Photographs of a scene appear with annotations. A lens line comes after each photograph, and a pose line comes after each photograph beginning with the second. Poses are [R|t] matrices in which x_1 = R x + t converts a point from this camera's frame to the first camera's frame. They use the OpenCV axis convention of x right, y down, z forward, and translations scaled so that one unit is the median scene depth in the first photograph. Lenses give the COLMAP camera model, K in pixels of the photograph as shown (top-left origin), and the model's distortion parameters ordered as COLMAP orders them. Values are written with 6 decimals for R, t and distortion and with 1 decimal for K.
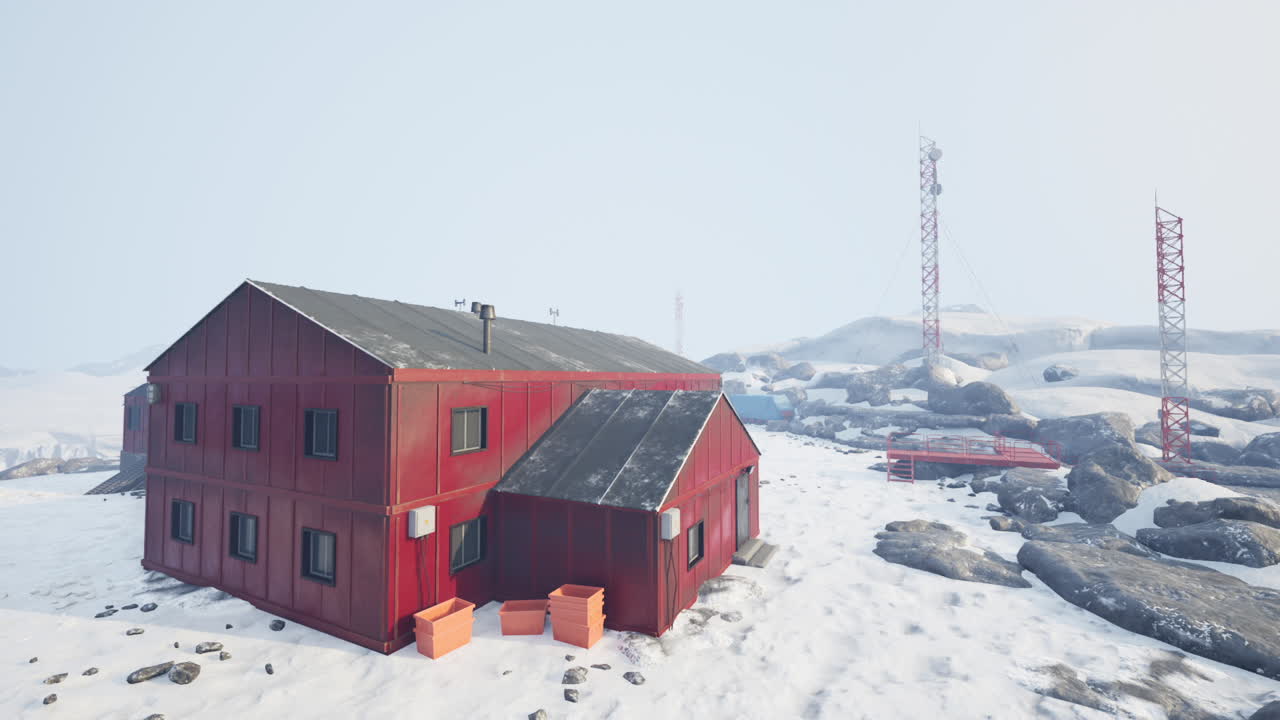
lens RADIAL K [[519.9, 0, 640.5], [0, 519.9, 360.2], [0, 0, 1]] dist [-0.001051, -0.000130]
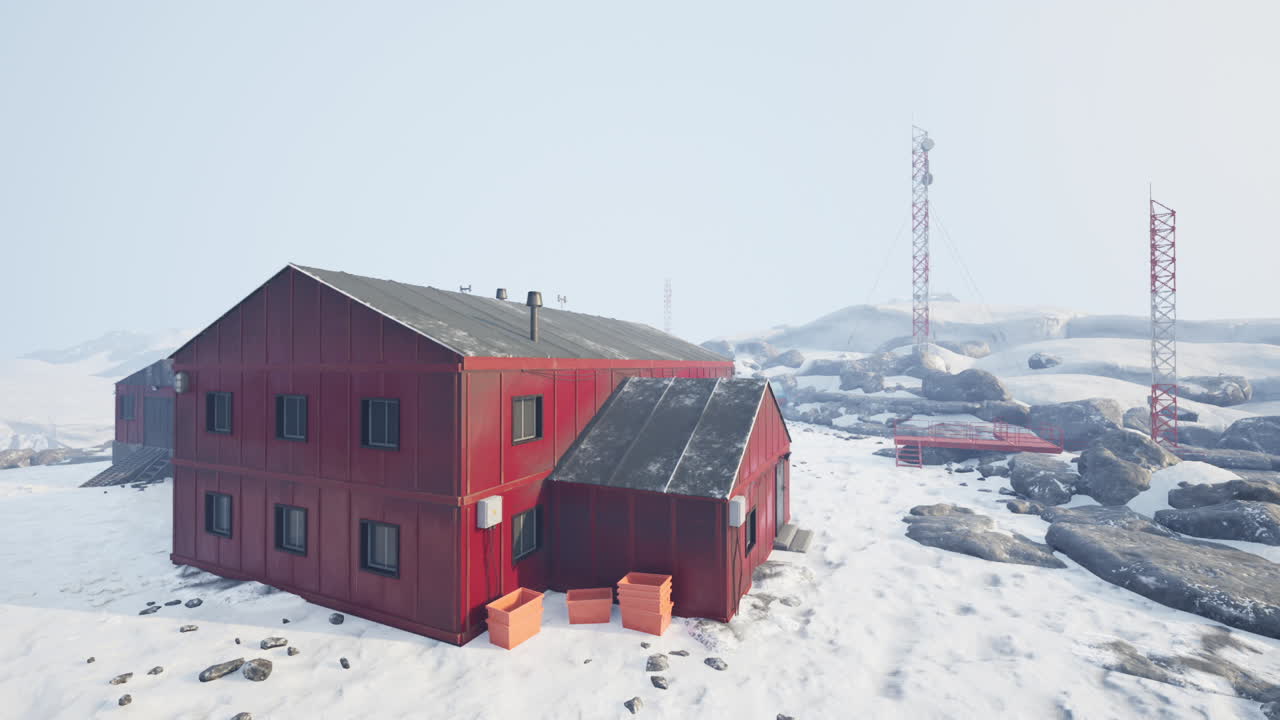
lens RADIAL K [[519.9, 0, 641.2], [0, 519.9, 360.3], [0, 0, 1]] dist [-0.001051, -0.000130]
pose [[0.999168, 0.000265, 0.040781, -0.146395], [-0.001270, 0.999696, 0.024622, -0.000968], [-0.040762, -0.024653, 0.998865, 0.009711]]
